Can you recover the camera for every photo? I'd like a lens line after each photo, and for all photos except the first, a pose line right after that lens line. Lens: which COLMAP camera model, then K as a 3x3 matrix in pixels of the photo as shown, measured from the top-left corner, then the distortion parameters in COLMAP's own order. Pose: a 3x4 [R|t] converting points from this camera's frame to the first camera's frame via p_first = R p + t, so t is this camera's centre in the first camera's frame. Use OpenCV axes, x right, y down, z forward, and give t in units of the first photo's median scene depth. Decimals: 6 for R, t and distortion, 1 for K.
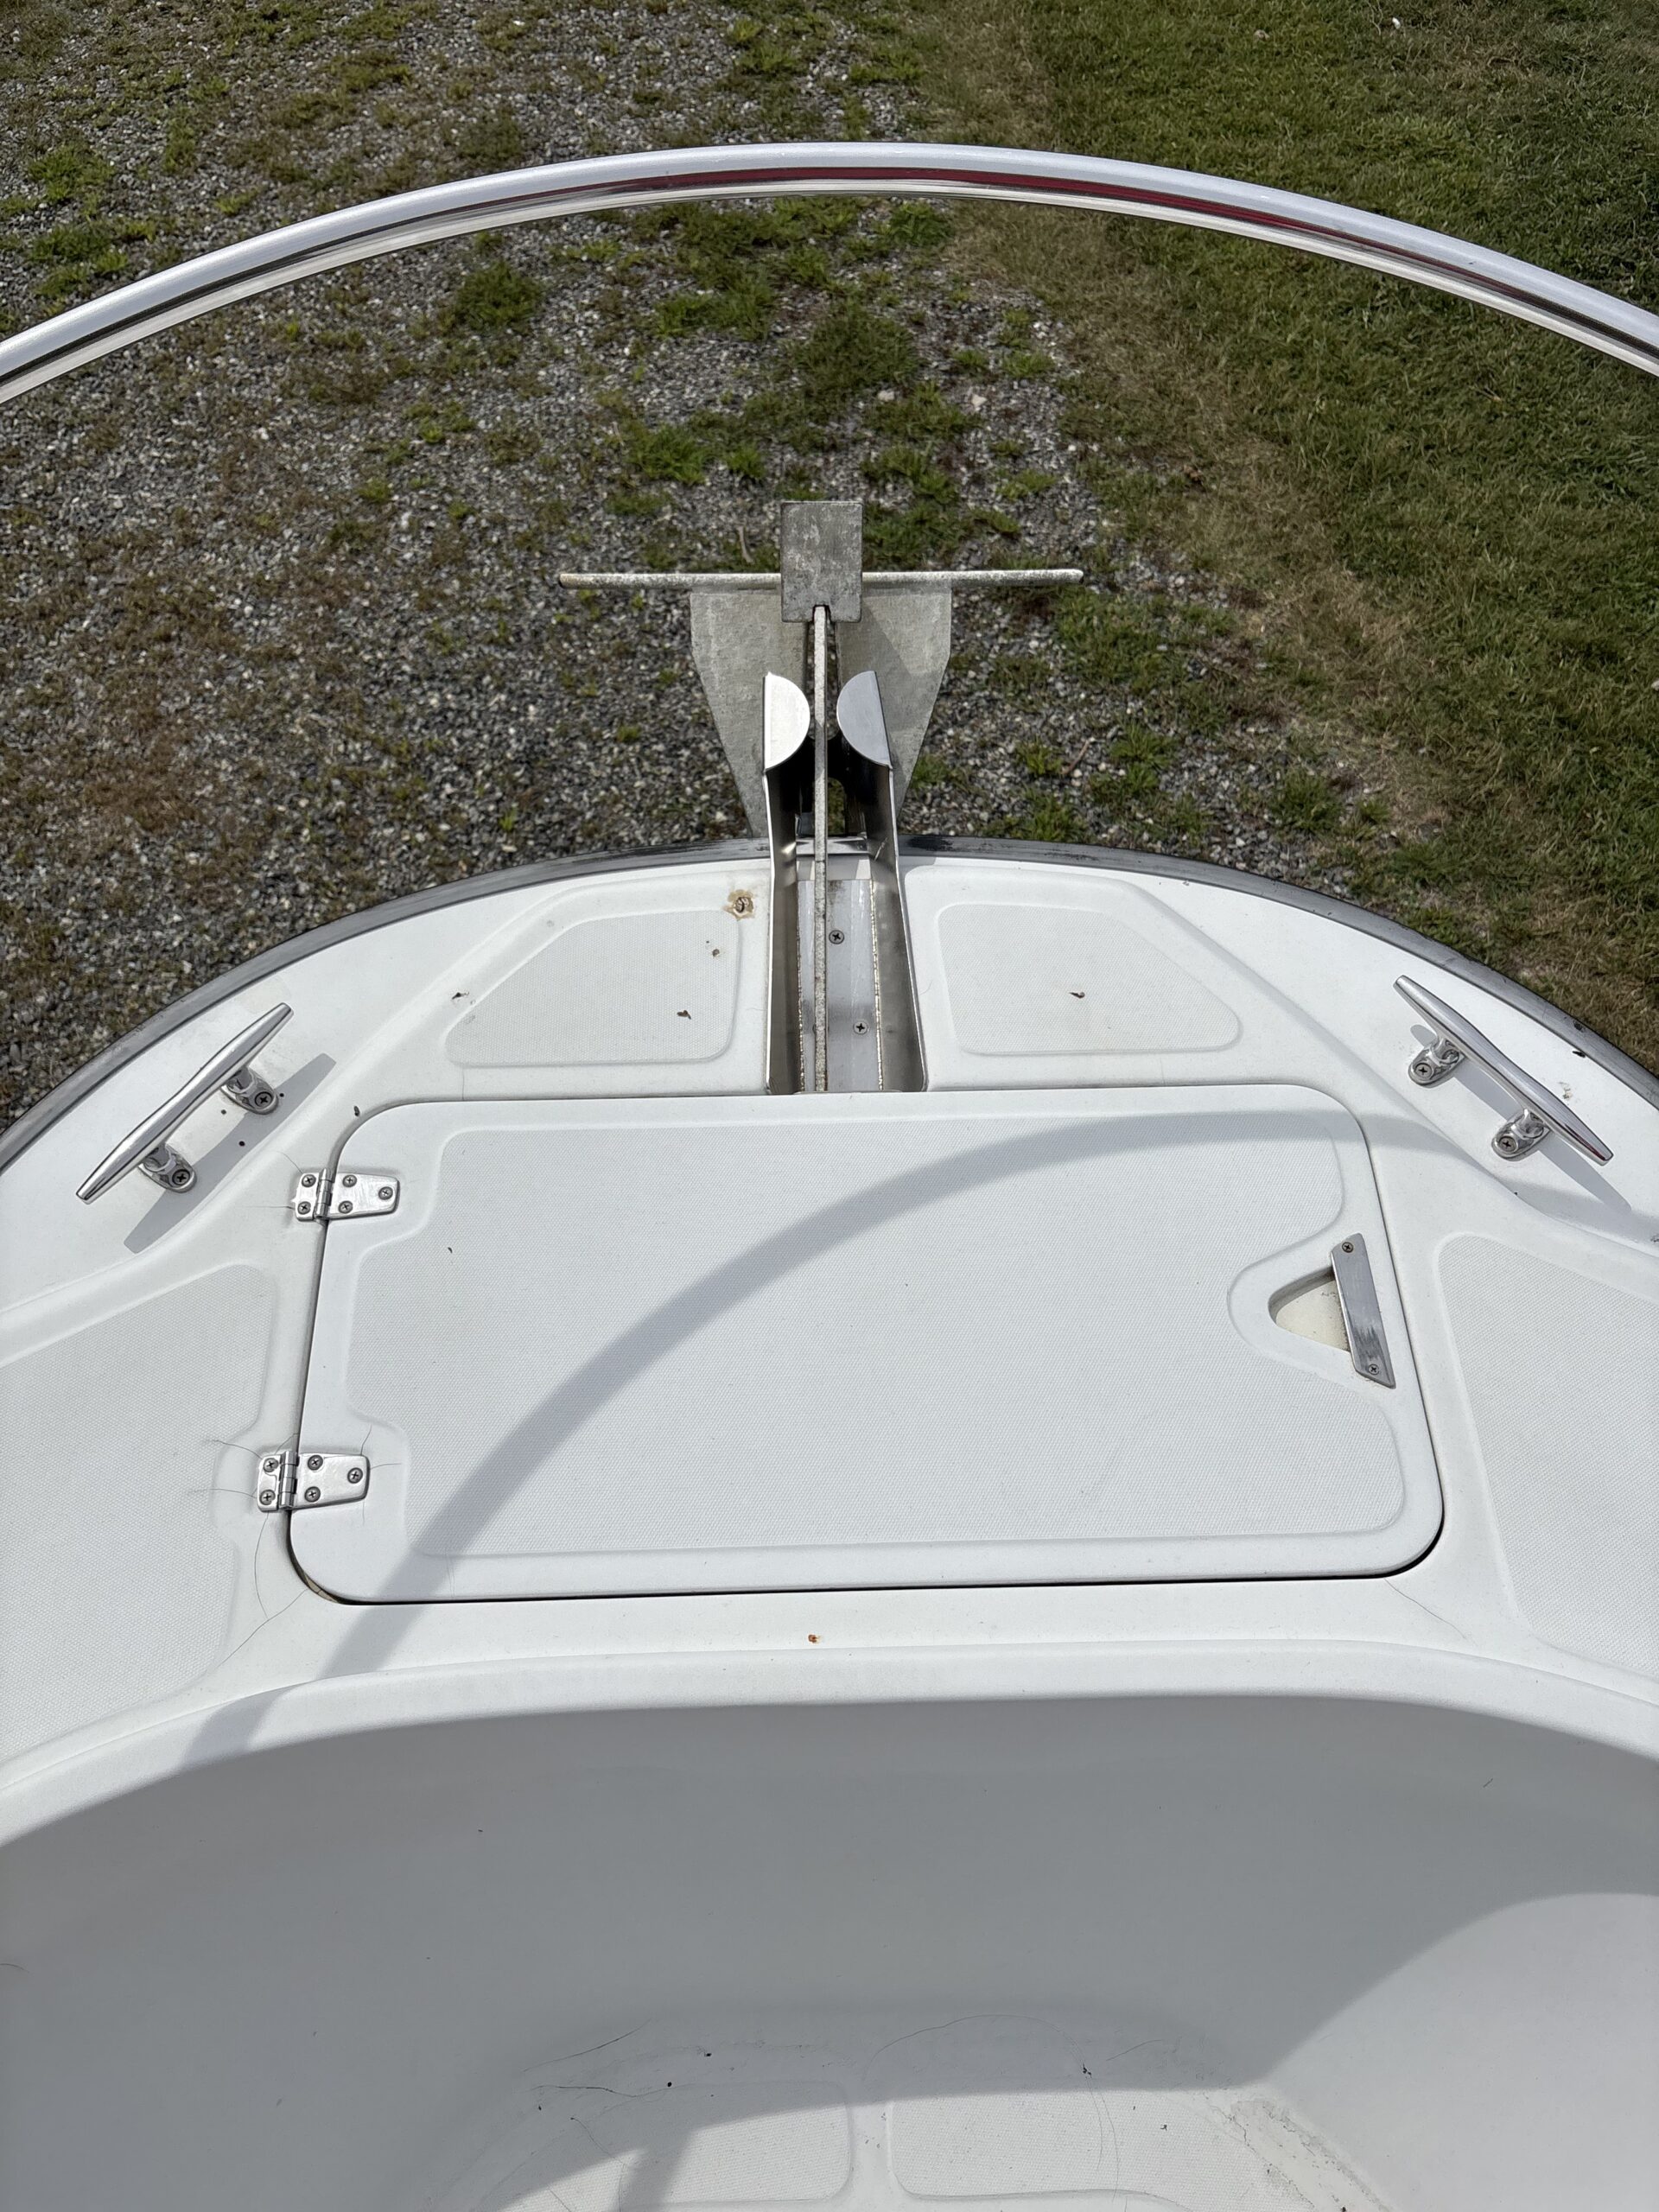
lens RADIAL K [[1687.7, 0, 829.5], [0, 1687.7, 1106.0], [0, 0, 1]] dist [0.080114, -0.107502]
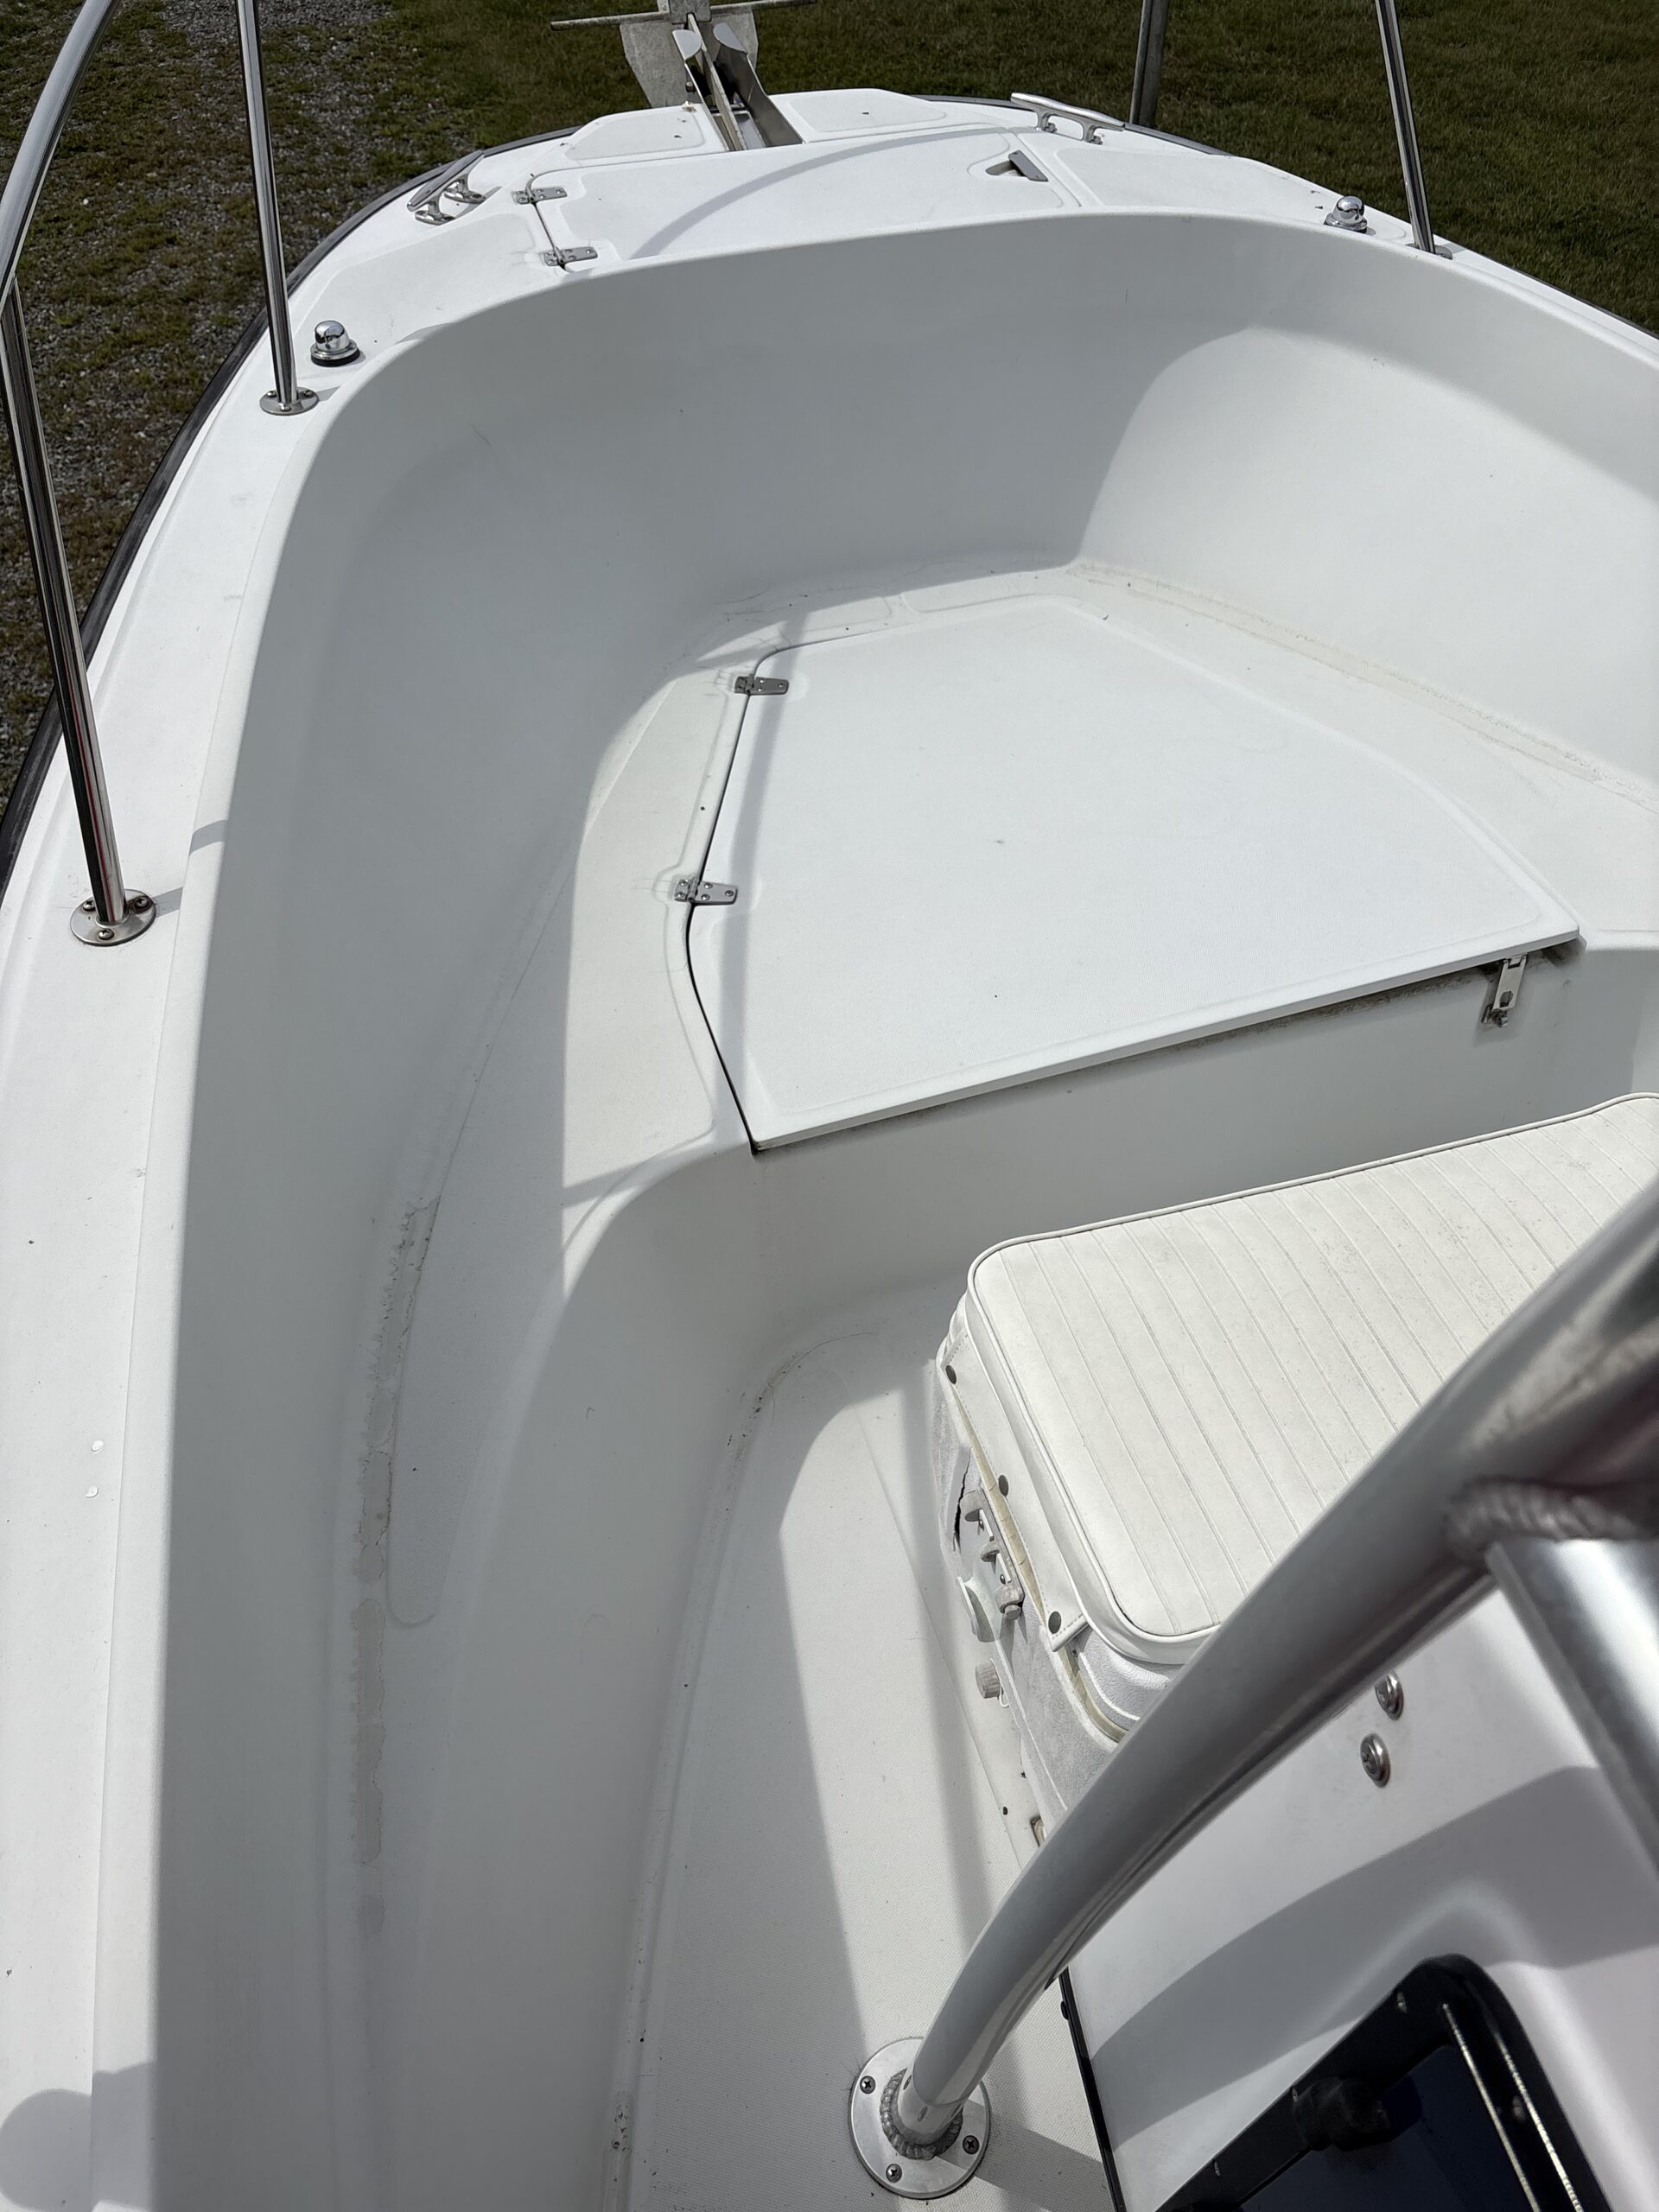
lens RADIAL K [[1687.7, 0, 829.5], [0, 1687.7, 1106.0], [0, 0, 1]] dist [0.080114, -0.107502]
pose [[0.965549, -0.198542, 0.168214, -0.419569], [0.226390, 0.959646, -0.166815, 1.238962], [-0.128306, 0.199150, 0.971533, -0.659614]]
